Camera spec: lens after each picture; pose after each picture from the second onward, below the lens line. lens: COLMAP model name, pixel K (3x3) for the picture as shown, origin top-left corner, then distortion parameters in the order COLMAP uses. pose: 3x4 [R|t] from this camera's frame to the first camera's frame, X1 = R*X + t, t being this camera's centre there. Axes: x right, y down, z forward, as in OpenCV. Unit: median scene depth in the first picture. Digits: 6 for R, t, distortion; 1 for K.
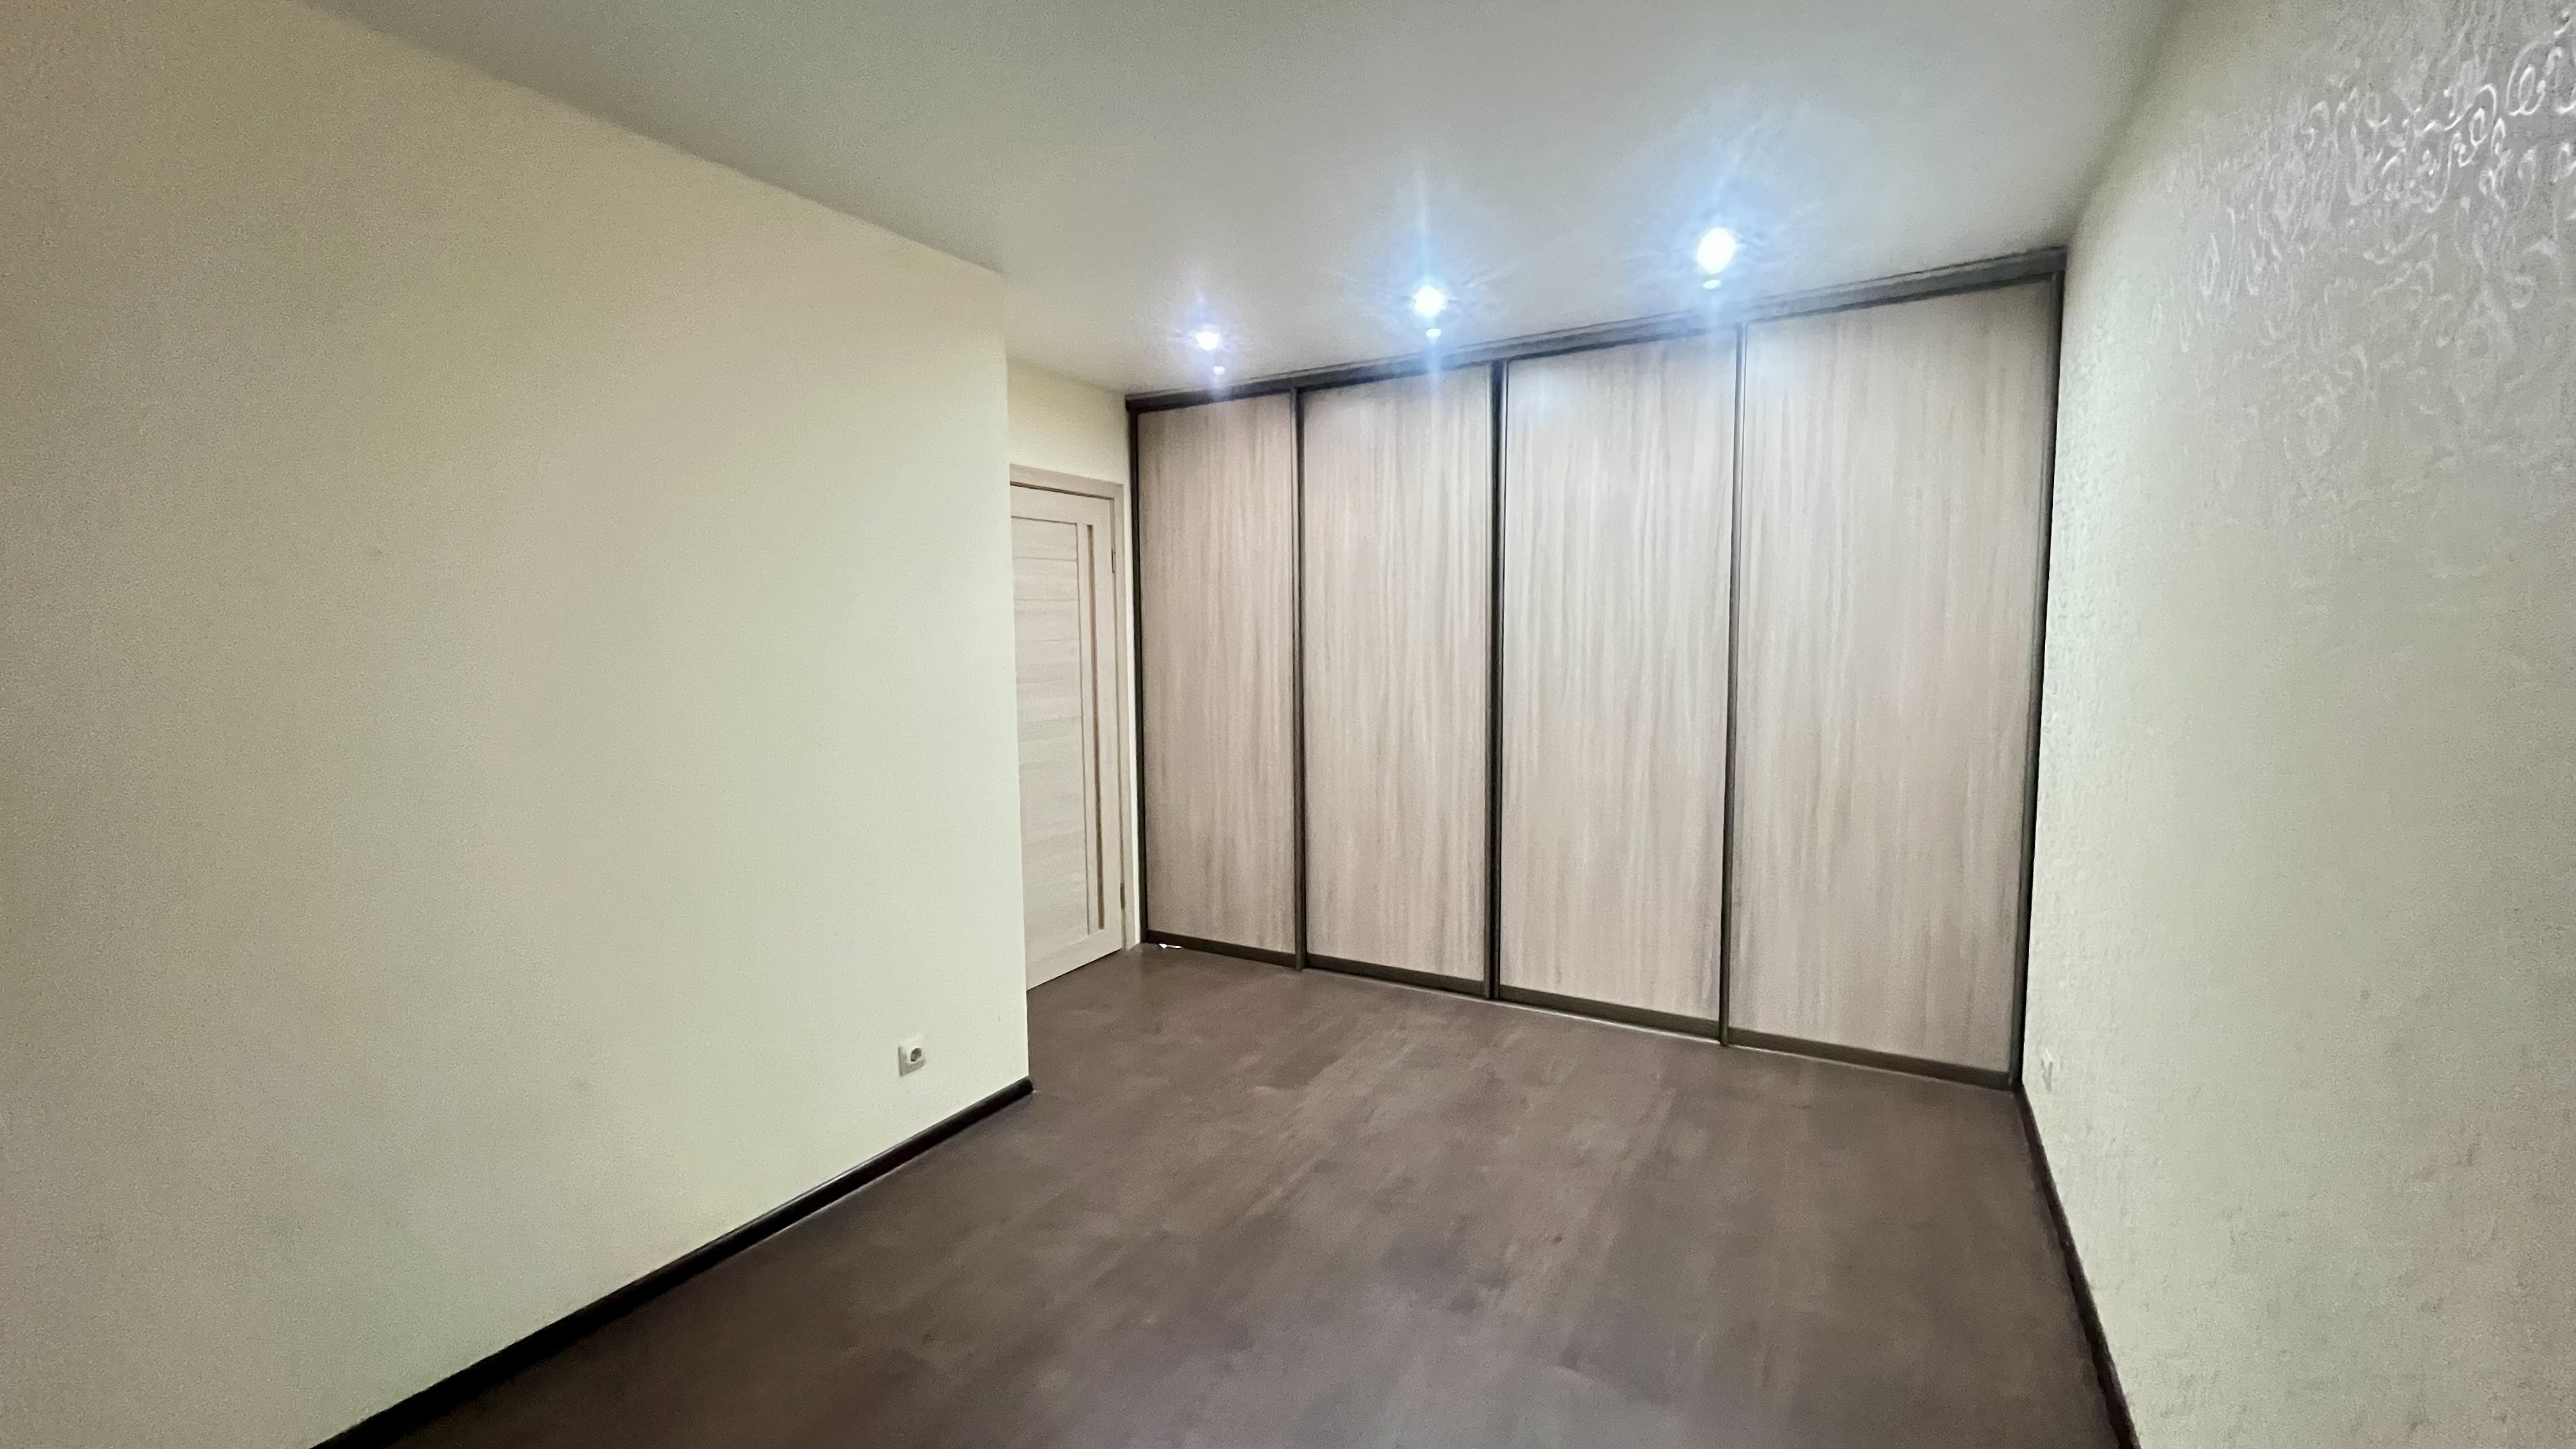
lens RADIAL K [[1046.1, 0, 1281.8], [0, 1046.1, 728.2], [0, 0, 1]] dist [0.000670, 0.000036]
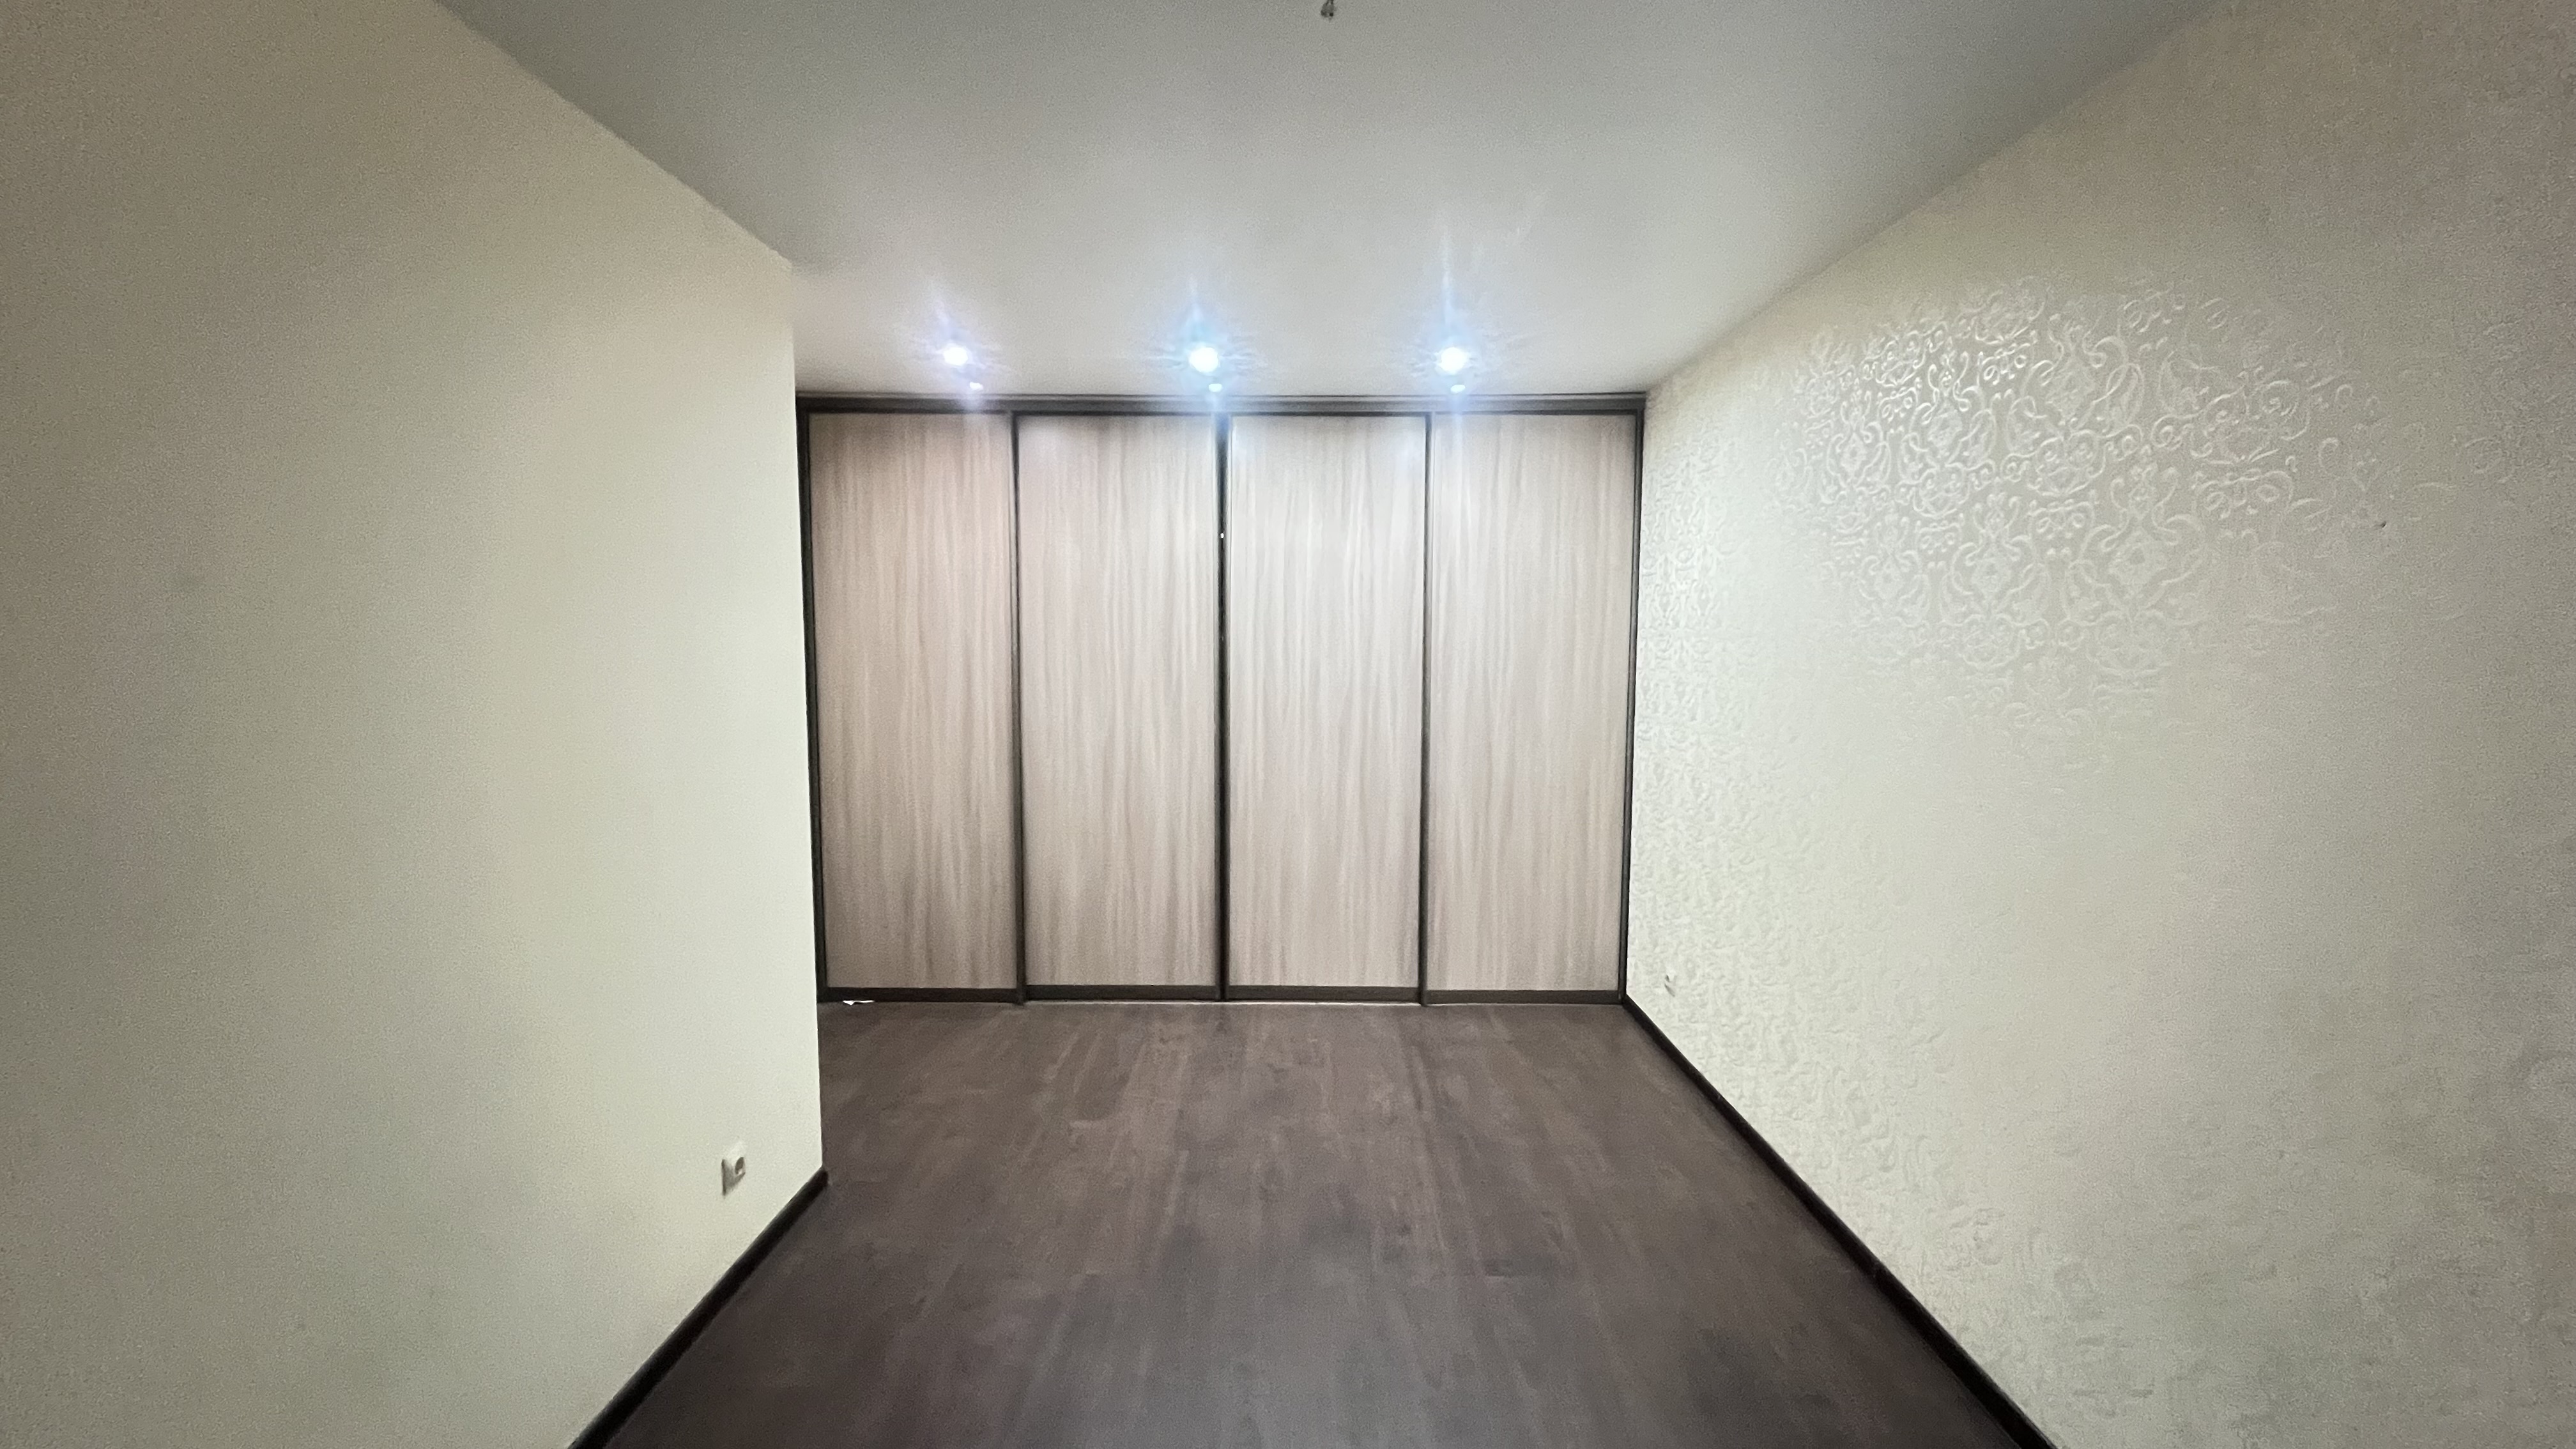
lens RADIAL K [[1046.1, 0, 1293.1], [0, 1046.1, 732.0], [0, 0, 1]] dist [0.000670, 0.000036]
pose [[0.864255, -0.030556, 0.502126, -0.302147], [0.032104, 0.999469, 0.005564, -0.024703], [-0.502029, 0.011312, 0.864777, 0.026561]]
